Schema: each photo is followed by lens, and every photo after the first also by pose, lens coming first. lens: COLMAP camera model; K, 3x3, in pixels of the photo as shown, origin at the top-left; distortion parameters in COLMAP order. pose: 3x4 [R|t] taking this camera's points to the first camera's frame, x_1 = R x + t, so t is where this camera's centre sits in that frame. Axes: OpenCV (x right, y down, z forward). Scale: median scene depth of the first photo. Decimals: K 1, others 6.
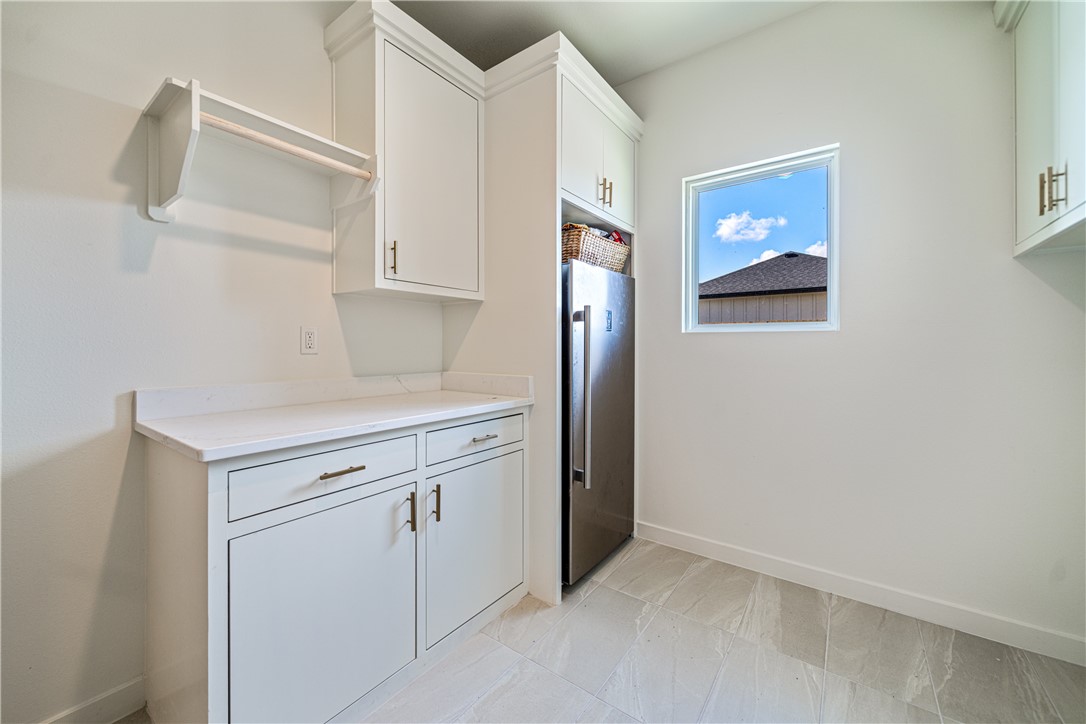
lens RADIAL K [[423.6, 0, 565.4], [0, 423.6, 345.8], [0, 0, 1]] dist [-0.002238, -0.000131]
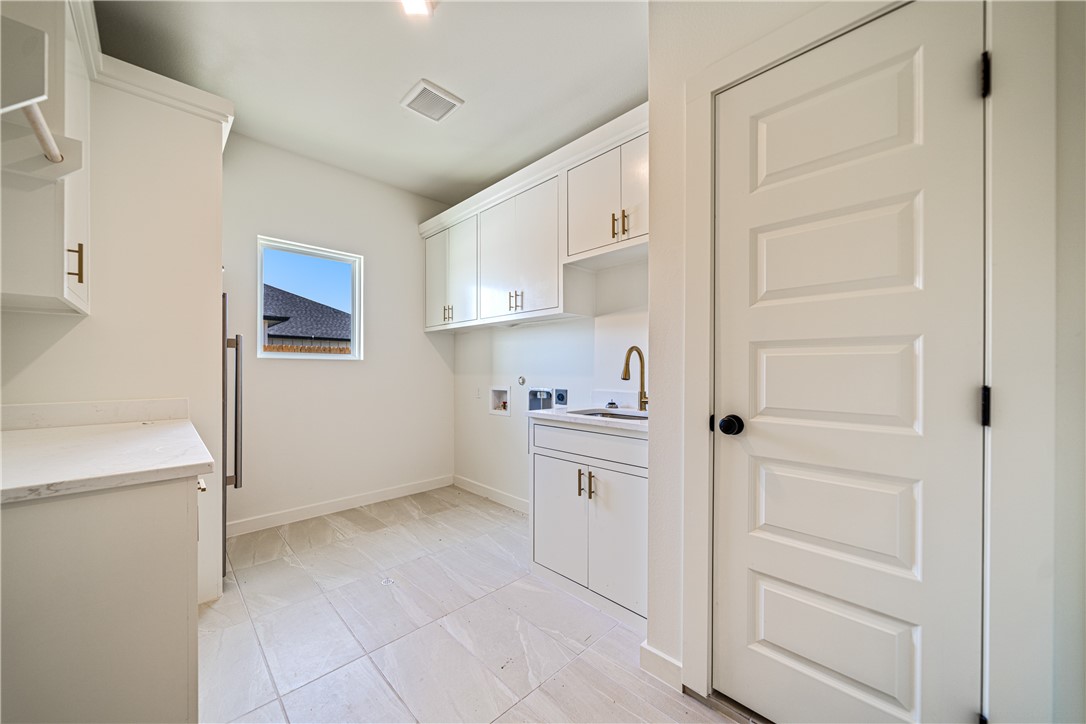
lens RADIAL K [[423.6, 0, 540.1], [0, 423.6, 368.6], [0, 0, 1]] dist [-0.002238, -0.000131]
pose [[0.144108, -0.001664, 0.989561, -1.089154], [-0.002389, 0.999995, 0.002030, -0.005176], [-0.989559, -0.002656, 0.144103, -0.013280]]
